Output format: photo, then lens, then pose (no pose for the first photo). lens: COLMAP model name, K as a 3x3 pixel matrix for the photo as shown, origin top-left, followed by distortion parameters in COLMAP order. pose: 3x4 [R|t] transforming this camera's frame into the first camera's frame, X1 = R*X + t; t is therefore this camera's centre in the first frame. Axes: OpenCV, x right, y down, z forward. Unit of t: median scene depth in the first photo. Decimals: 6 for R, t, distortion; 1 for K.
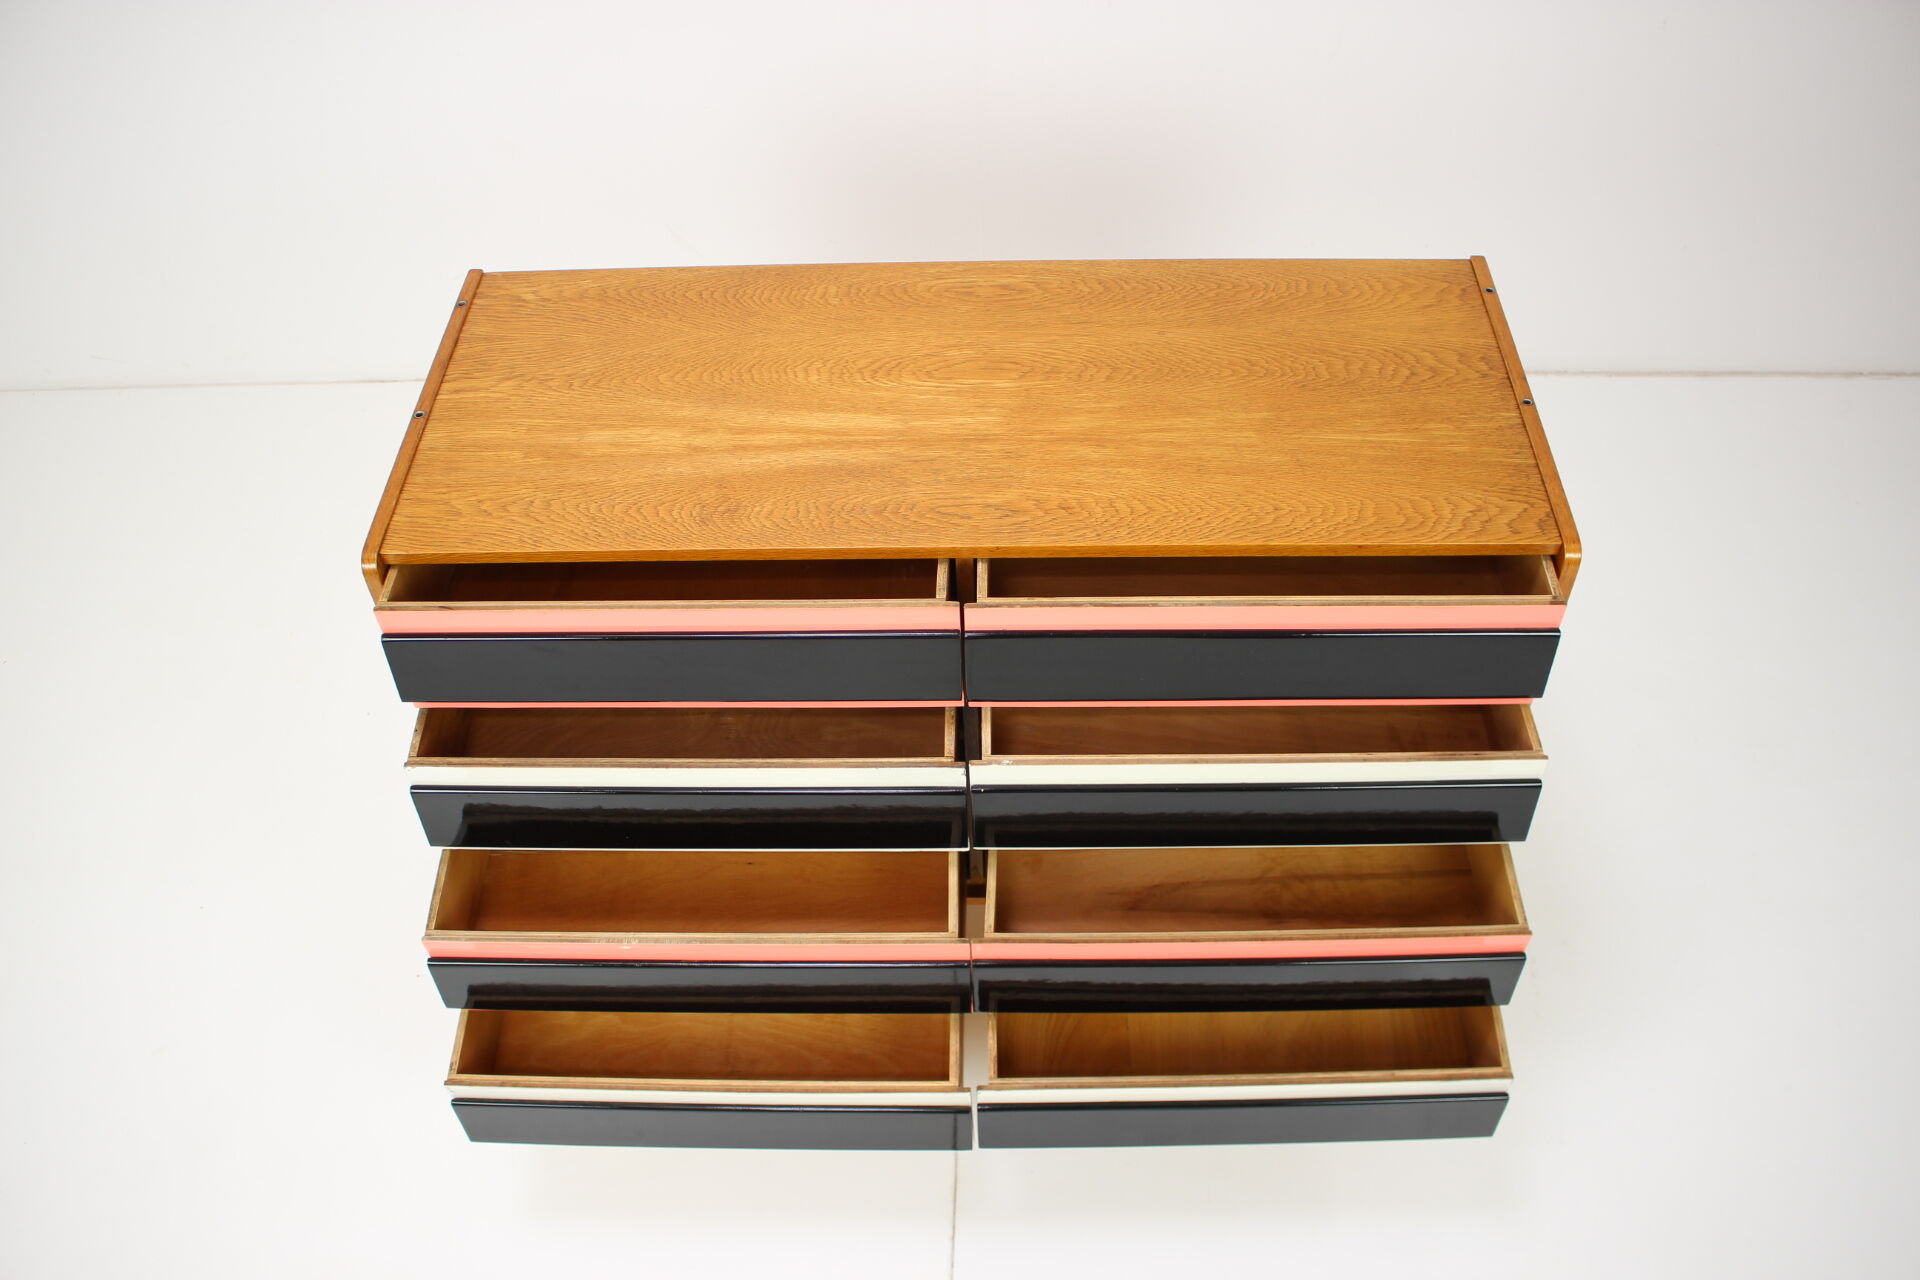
lens RADIAL K [[1725.5, 0, 961.0], [0, 1725.5, 690.4], [0, 0, 1]] dist [-0.148800, 0.128925]
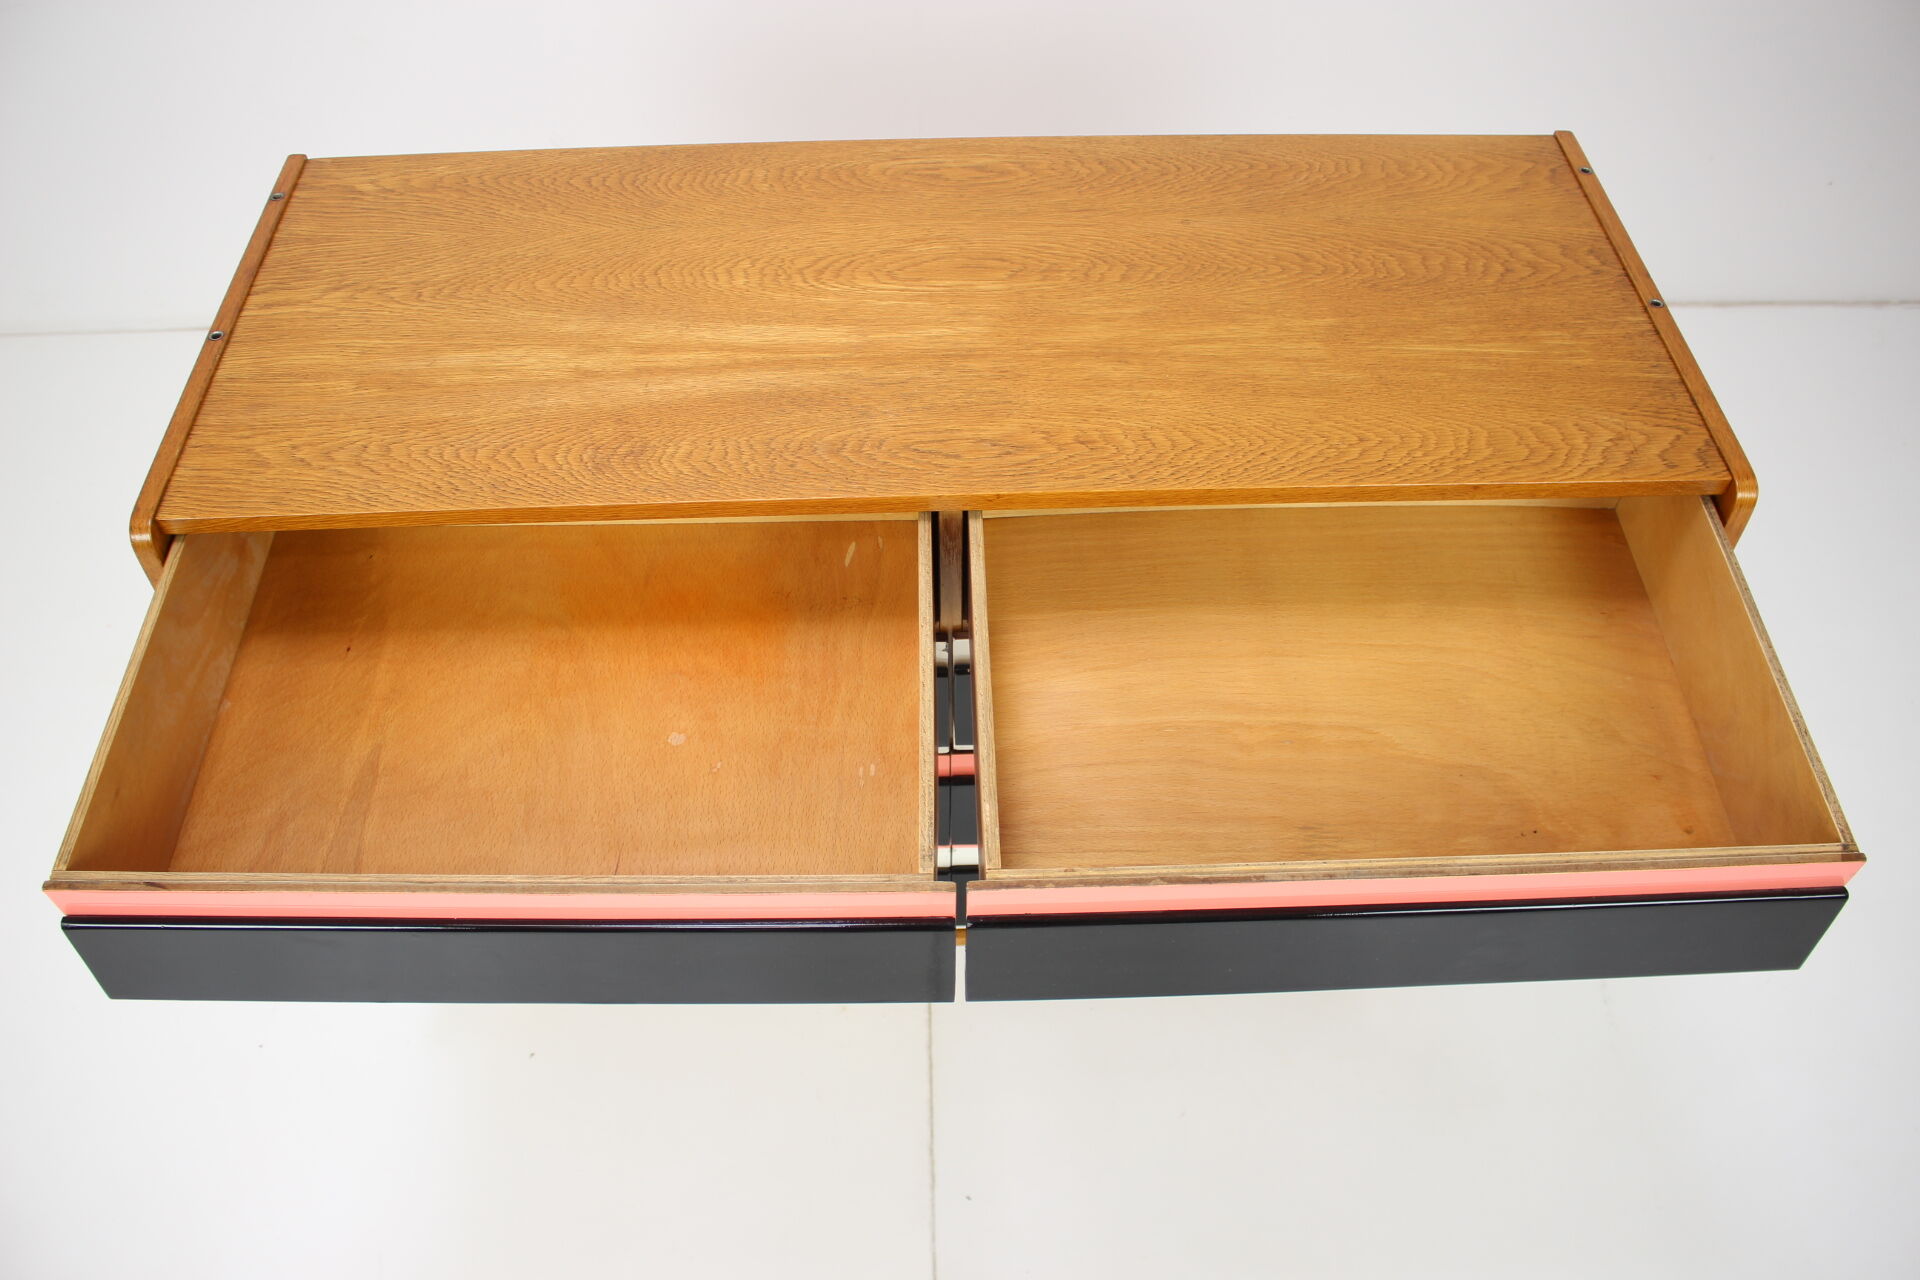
lens RADIAL K [[1629.9, 0, 977.6], [0, 1629.9, 665.0], [0, 0, 1]] dist [-0.146499, 0.123423]
pose [[0.996720, -0.023253, 0.077514, -0.041052], [0.022763, 0.999715, 0.007205, -0.014027], [-0.077659, -0.005417, 0.996965, 0.281267]]
